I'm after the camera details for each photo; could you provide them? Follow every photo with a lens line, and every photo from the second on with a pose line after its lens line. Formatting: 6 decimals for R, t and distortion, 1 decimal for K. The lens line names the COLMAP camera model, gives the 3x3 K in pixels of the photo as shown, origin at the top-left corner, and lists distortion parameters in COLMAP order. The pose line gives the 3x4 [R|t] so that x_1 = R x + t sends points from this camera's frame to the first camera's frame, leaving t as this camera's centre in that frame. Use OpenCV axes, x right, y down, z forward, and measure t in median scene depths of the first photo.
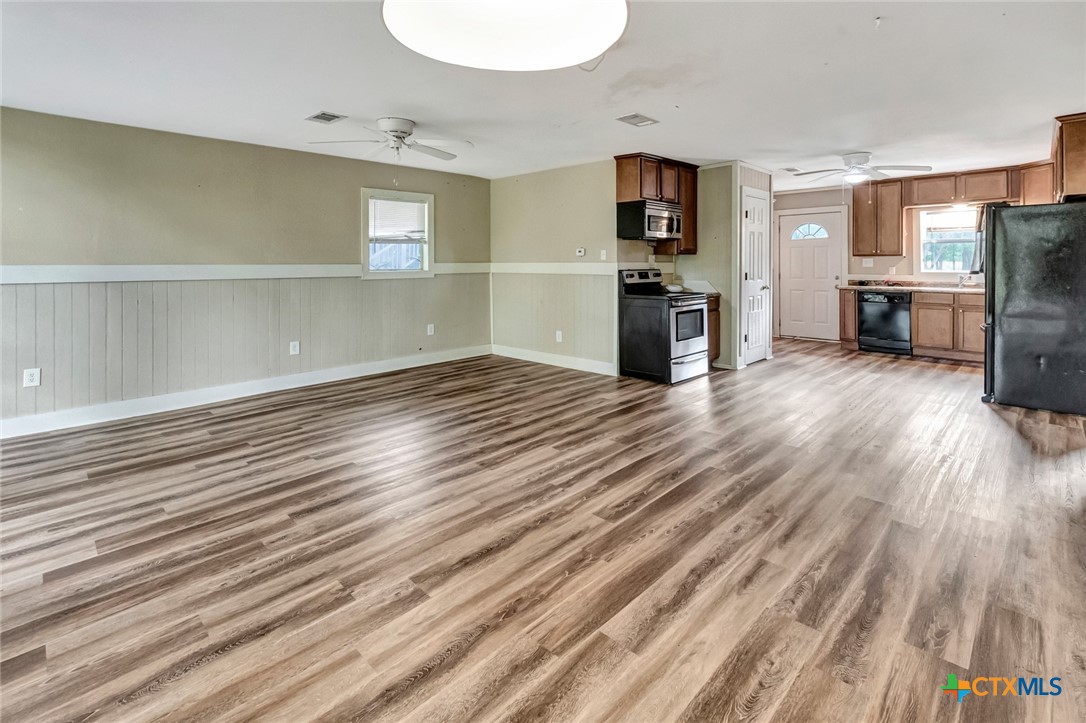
lens RADIAL K [[504.5, 0, 542.4], [0, 504.5, 264.6], [0, 0, 1]] dist [0.006013, -0.001331]
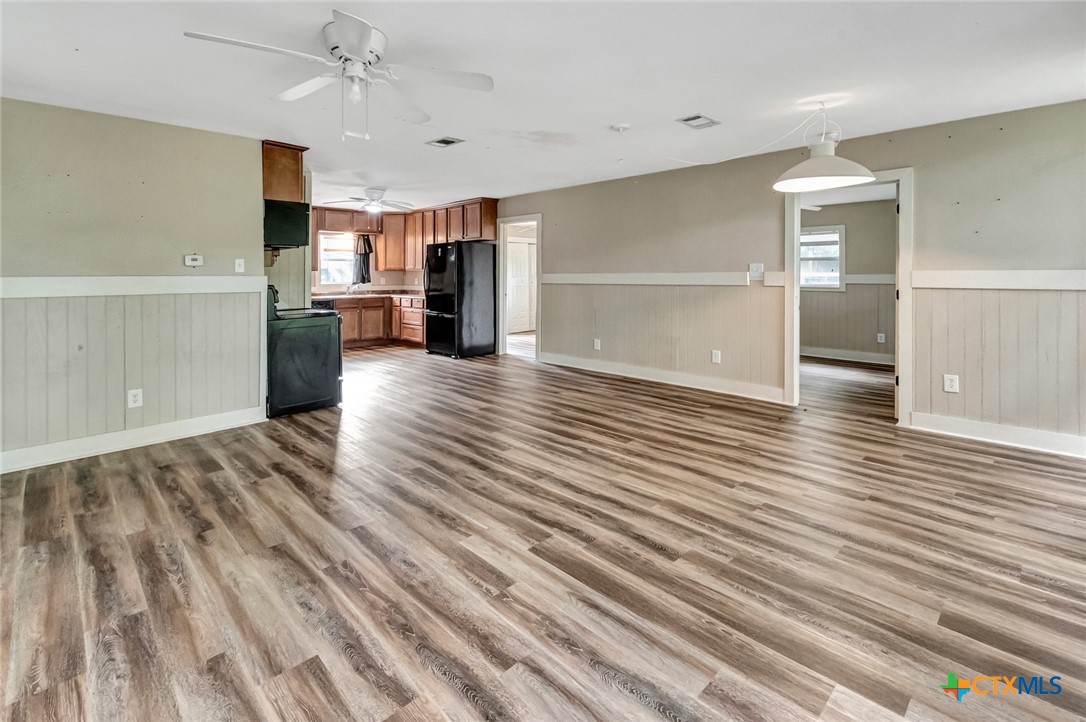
lens RADIAL K [[504.5, 0, 543.3], [0, 504.5, 267.1], [0, 0, 1]] dist [0.006013, -0.001331]
pose [[0.015476, 0.016770, 0.999740, -0.631704], [0.009333, 0.999813, -0.016916, -0.000023], [-0.999837, 0.009592, 0.015317, 0.550058]]
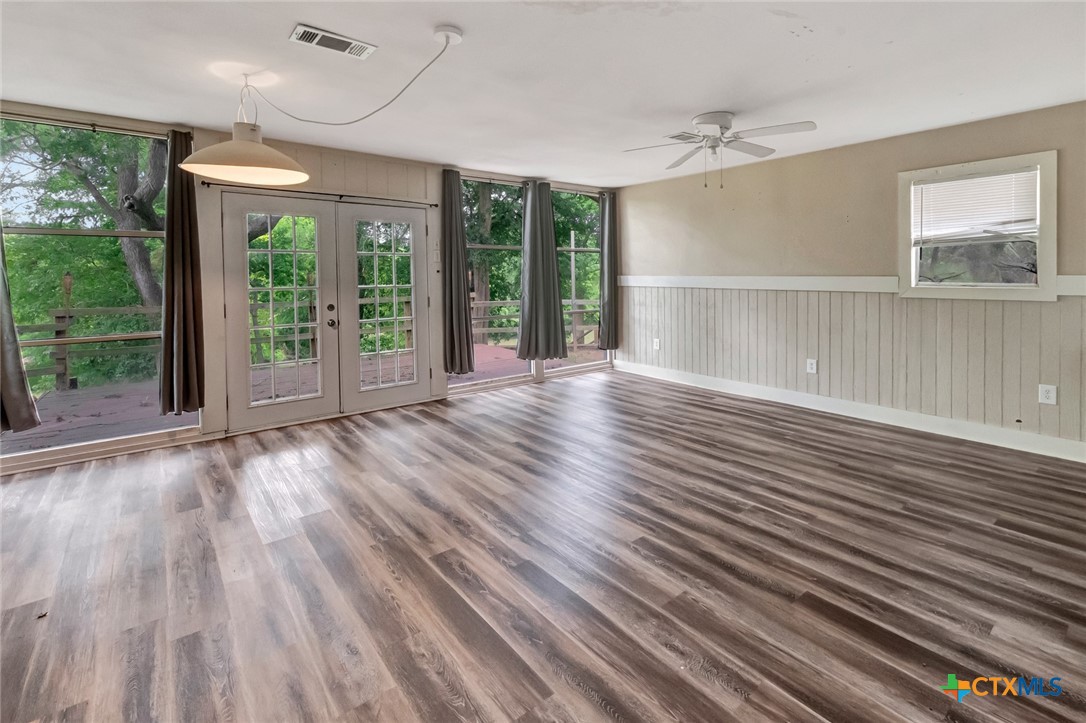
lens RADIAL K [[504.5, 0, 546.6], [0, 504.5, 284.4], [0, 0, 1]] dist [0.006013, -0.001331]
pose [[-0.122831, 0.025350, -0.992104, 0.435852], [0.002670, 0.999679, 0.025213, -0.008617], [0.992424, 0.000448, -0.122859, 0.561546]]
